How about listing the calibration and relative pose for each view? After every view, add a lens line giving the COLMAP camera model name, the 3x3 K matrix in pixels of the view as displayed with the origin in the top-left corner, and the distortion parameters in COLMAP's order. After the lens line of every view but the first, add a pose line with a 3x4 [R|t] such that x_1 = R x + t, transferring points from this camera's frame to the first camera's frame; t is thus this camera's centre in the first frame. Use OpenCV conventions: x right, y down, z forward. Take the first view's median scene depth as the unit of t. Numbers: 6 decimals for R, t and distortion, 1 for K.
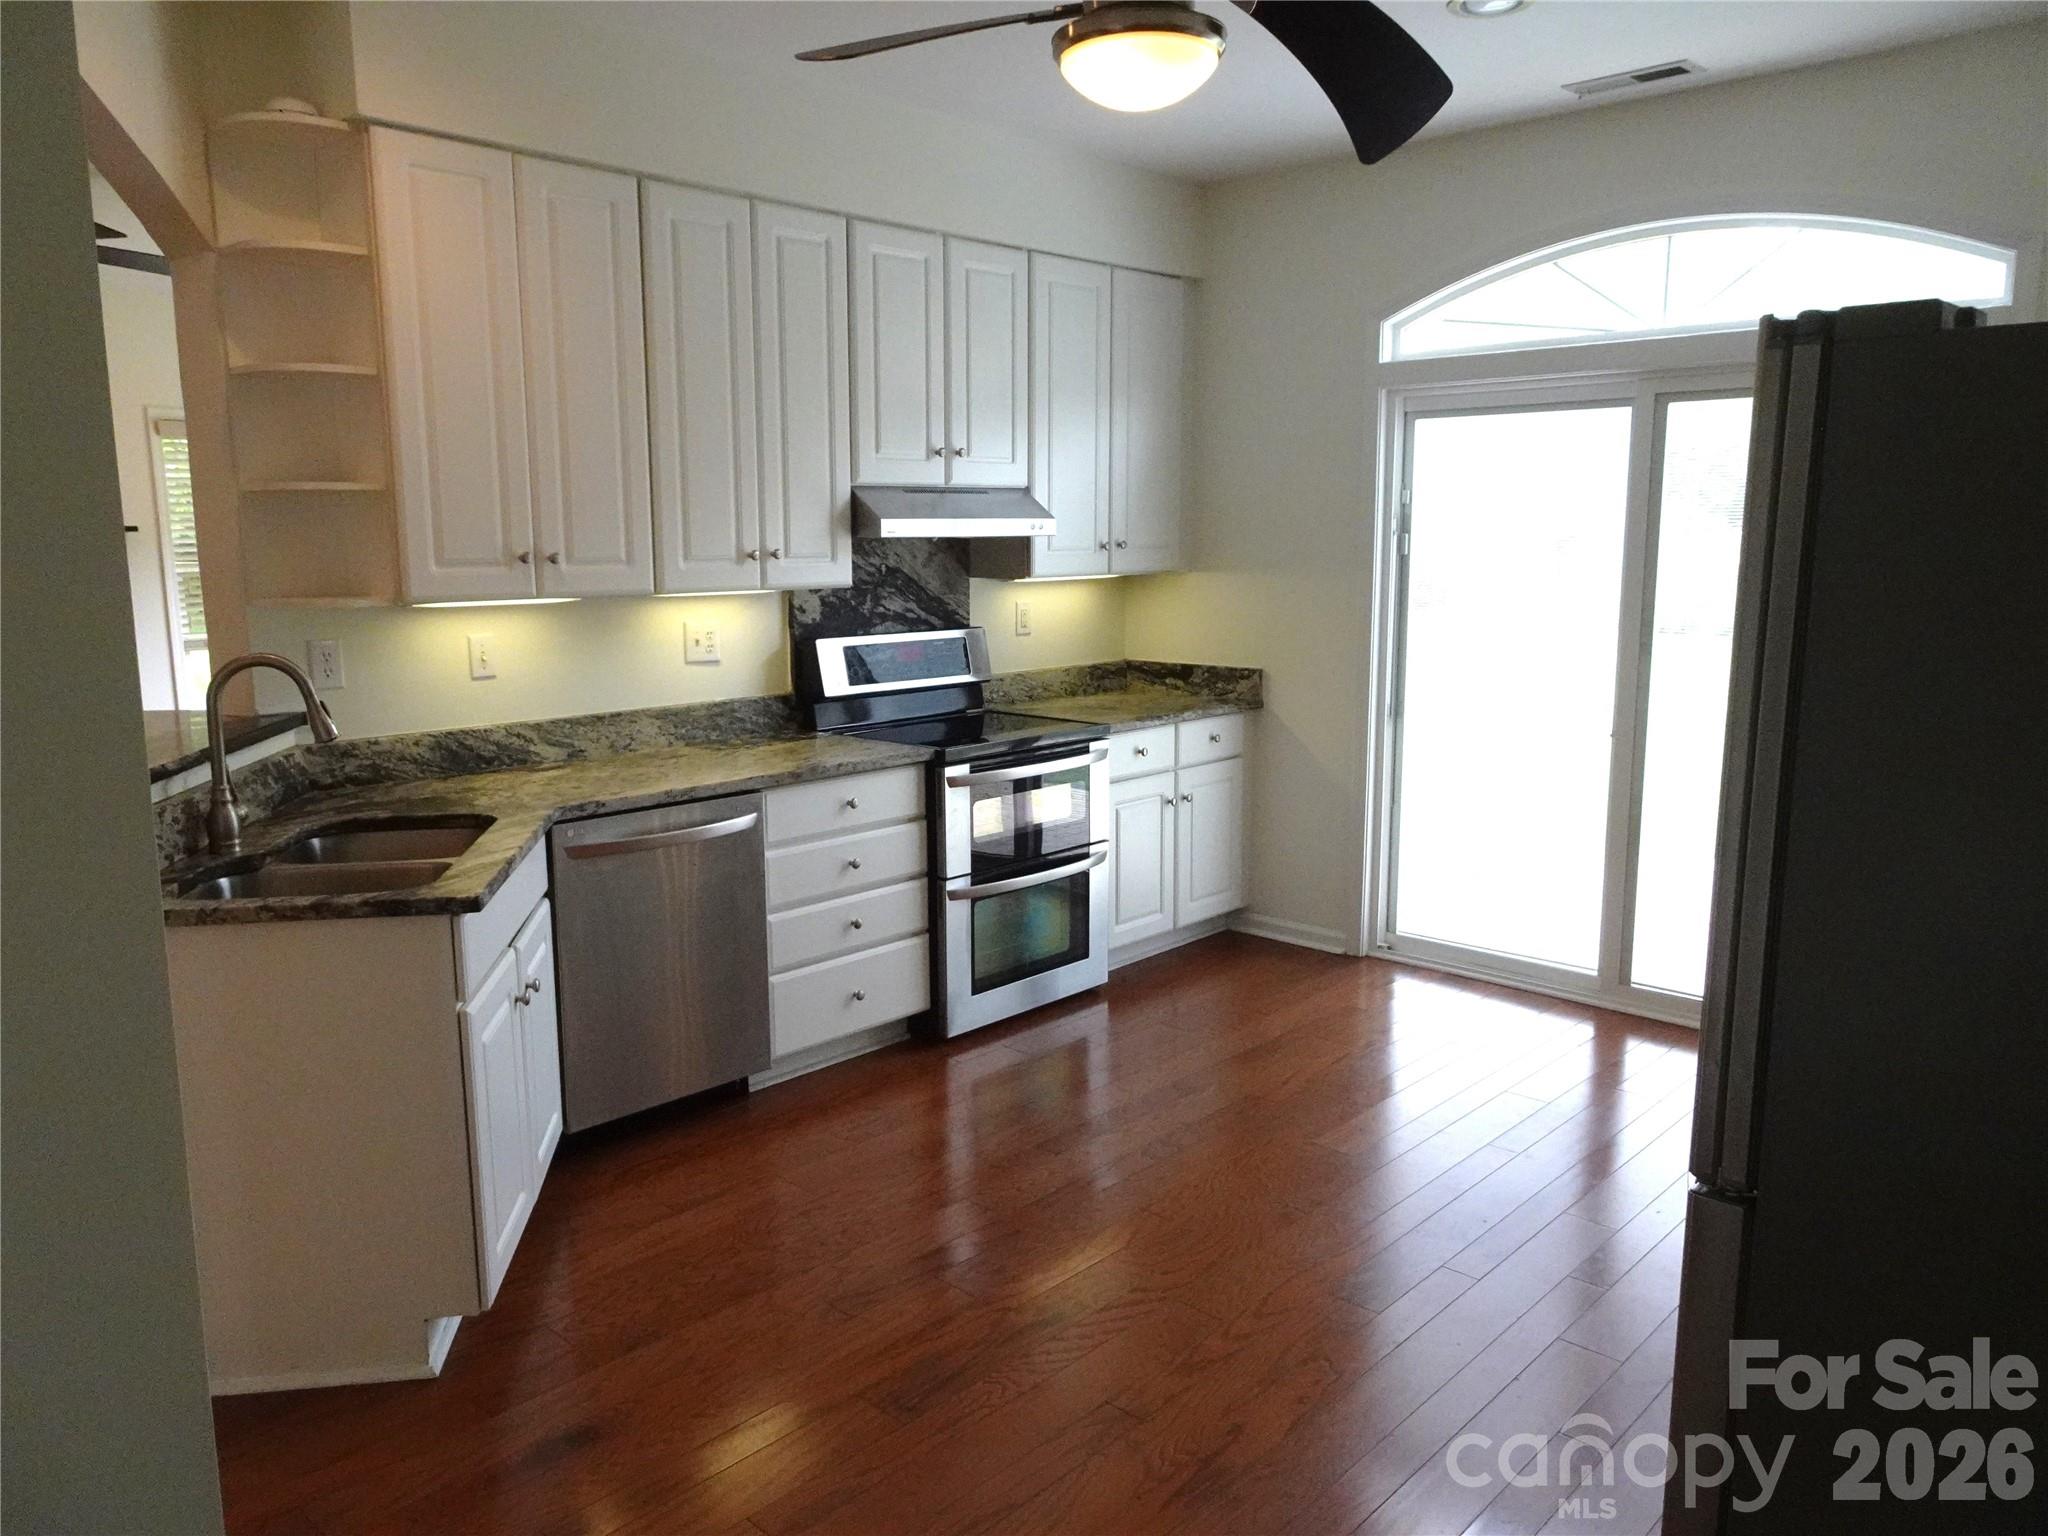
lens RADIAL K [[1473.0, 0, 1037.4], [0, 1473.0, 766.1], [0, 0, 1]] dist [0.005075, 0.003196]
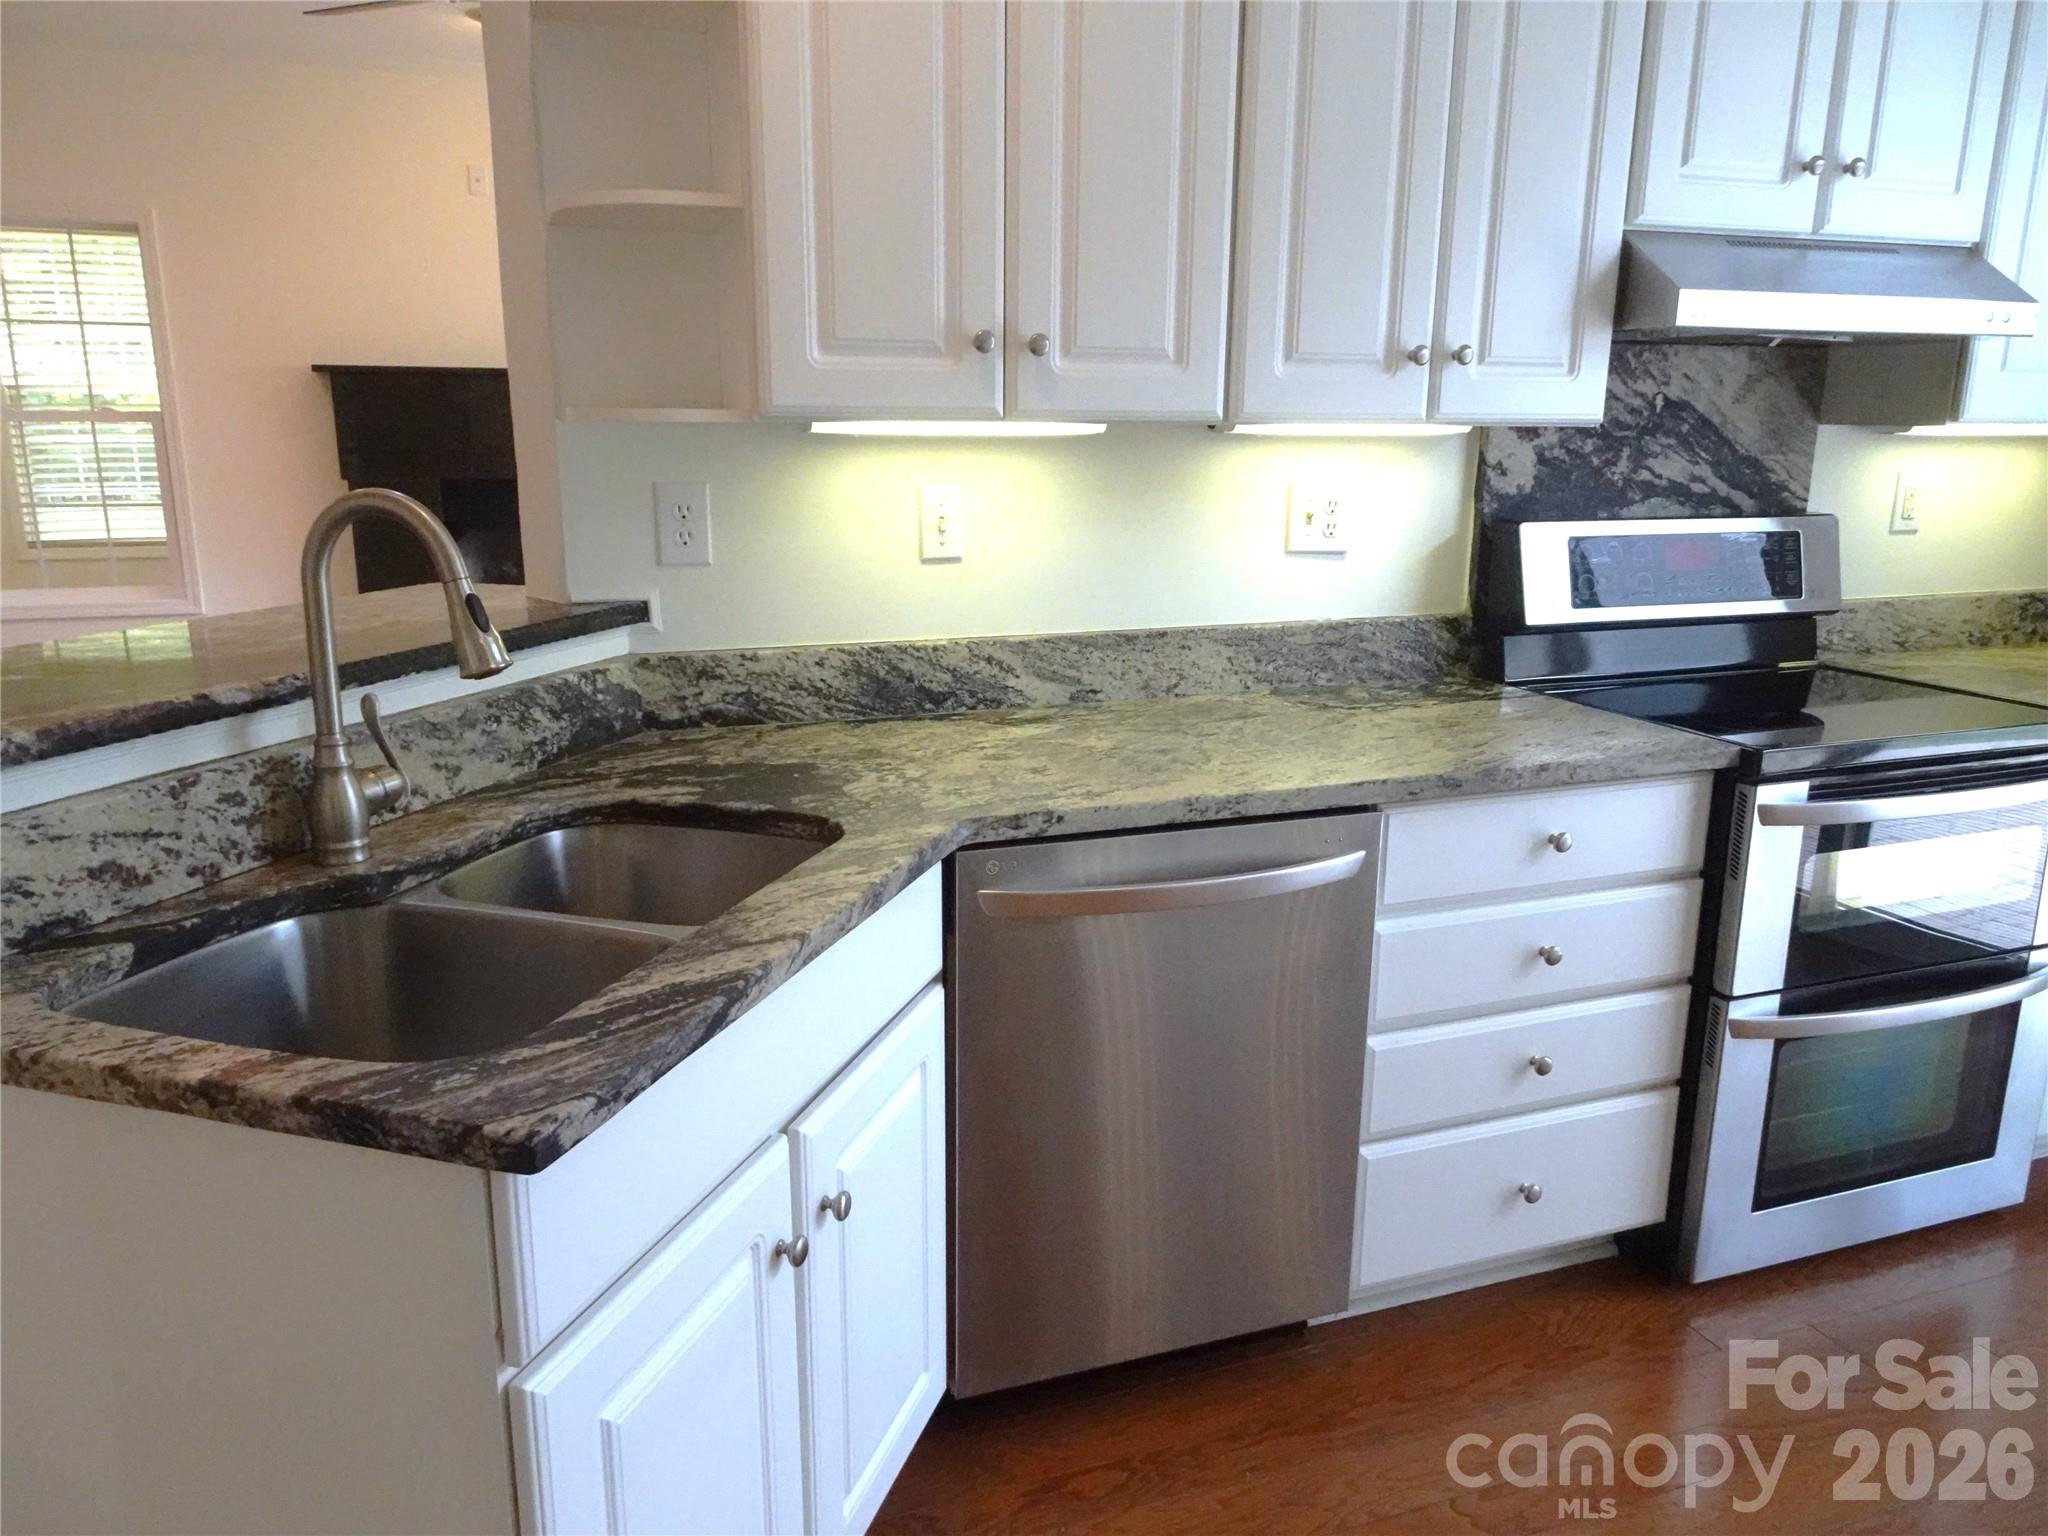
lens RADIAL K [[1473.0, 0, 1028.1], [0, 1473.0, 773.4], [0, 0, 1]] dist [0.005075, 0.003196]
pose [[0.893260, 0.114305, -0.434765, -0.068393], [-0.081252, 0.992257, 0.093936, -0.030902], [0.442136, -0.048584, 0.895631, 0.445928]]
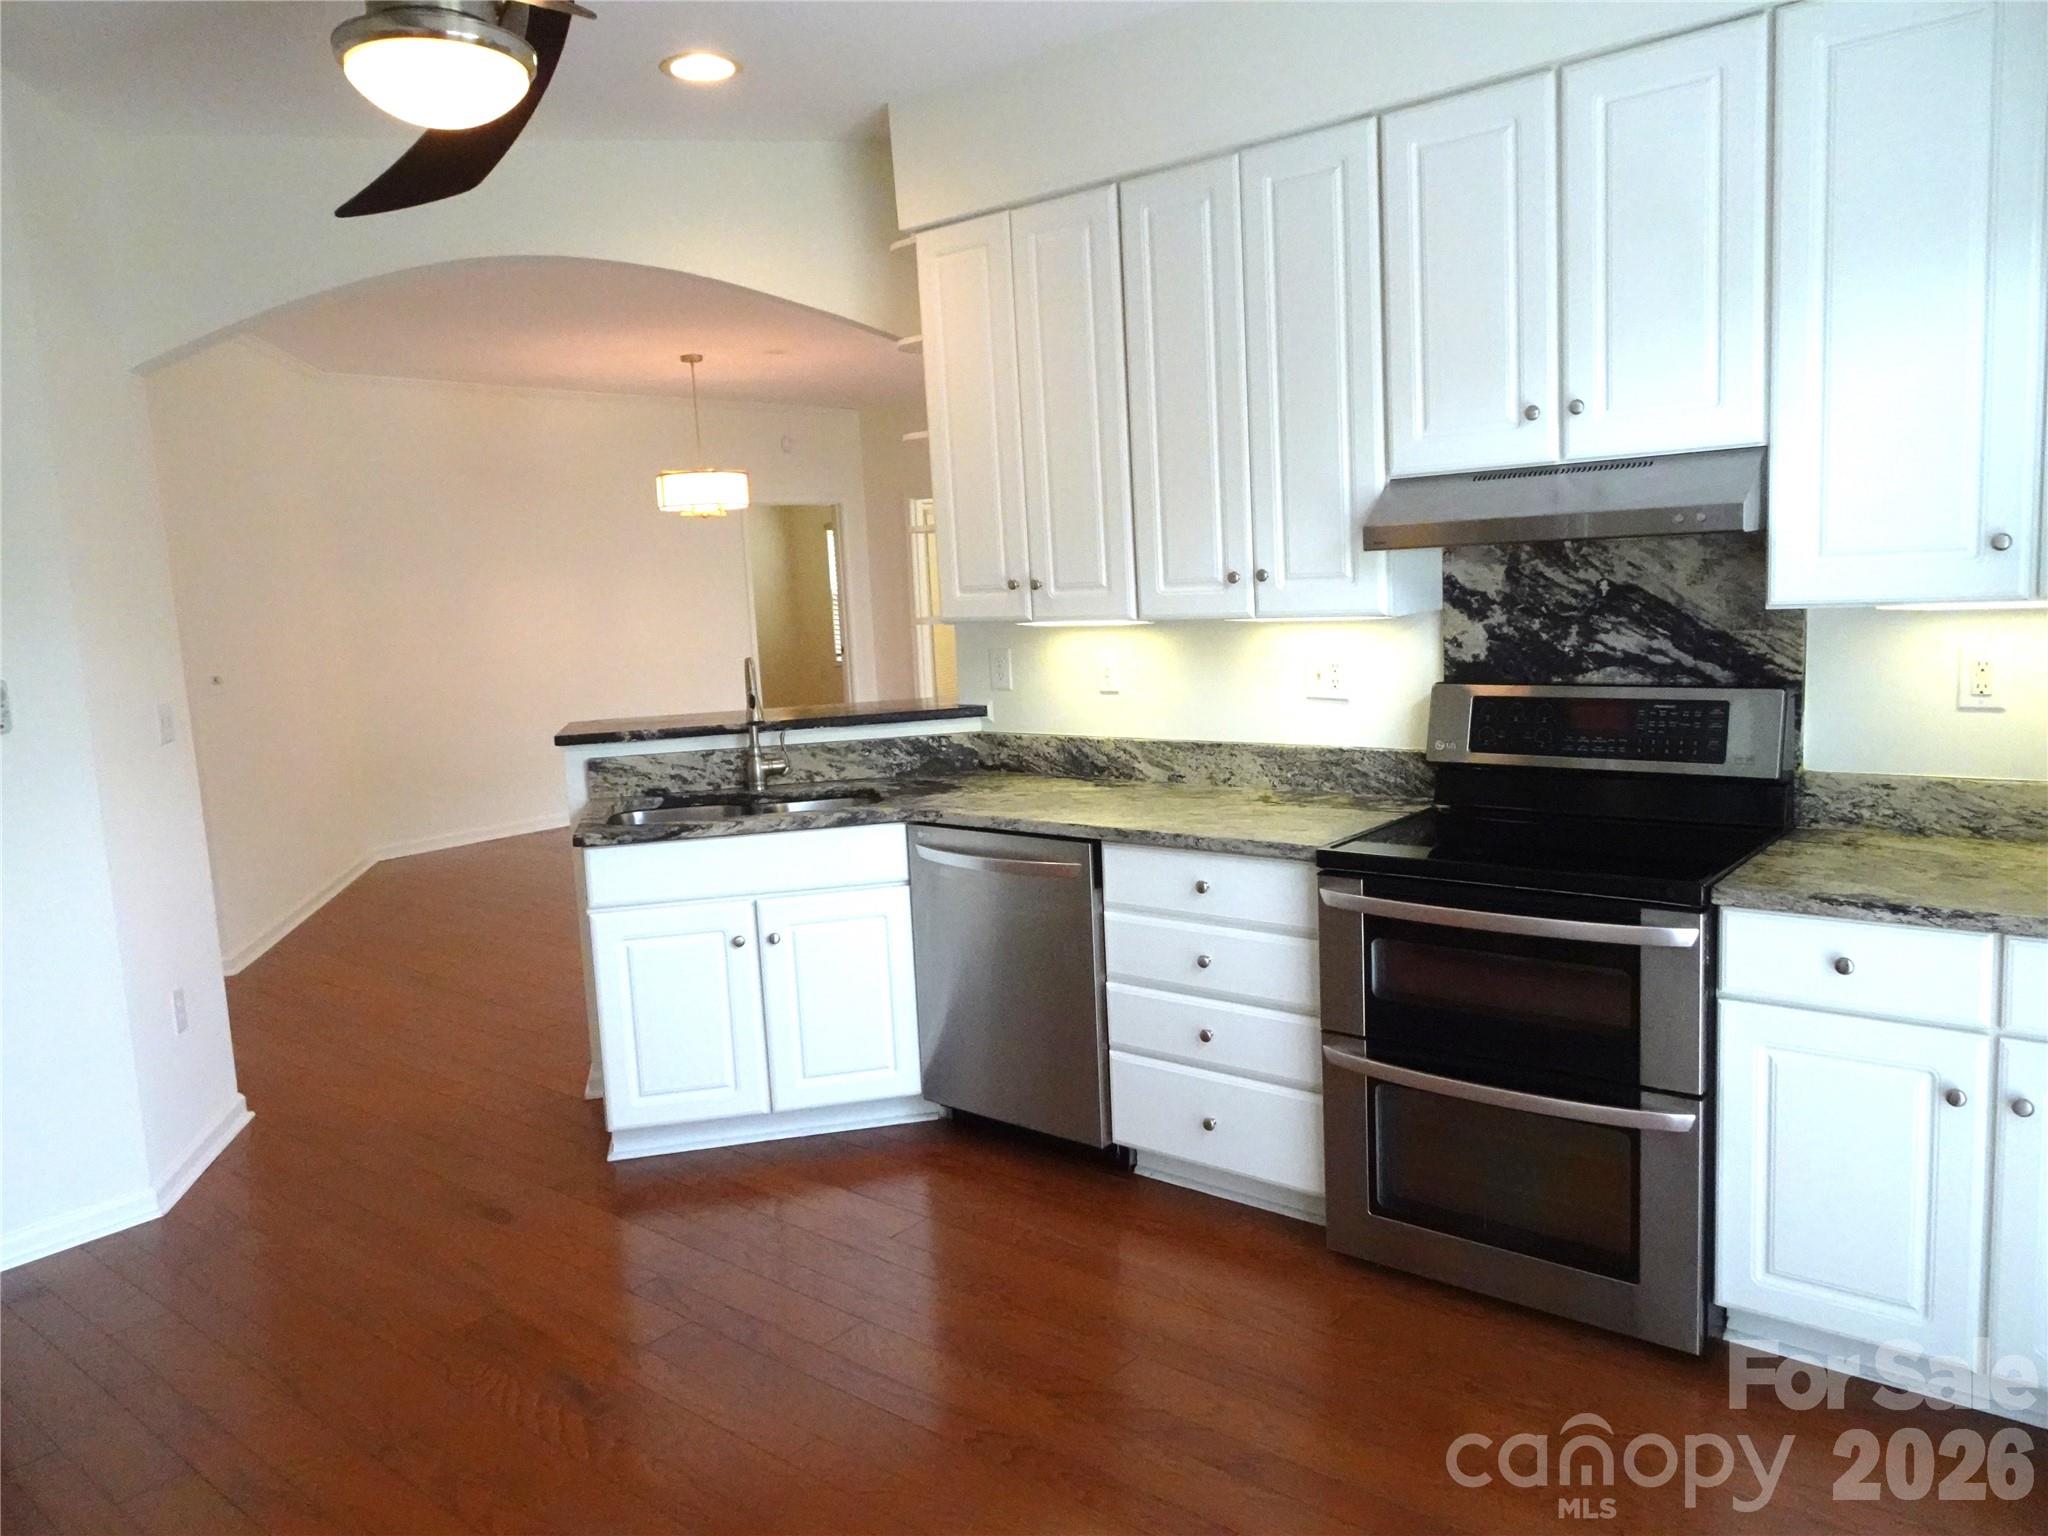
lens RADIAL K [[1473.0, 0, 1023.3], [0, 1473.0, 765.9], [0, 0, 1]] dist [0.005075, 0.003196]
pose [[0.044576, 0.134613, -0.989895, 0.645403], [-0.110043, 0.985512, 0.129062, -0.130276], [0.992927, 0.103178, 0.058743, 0.829919]]
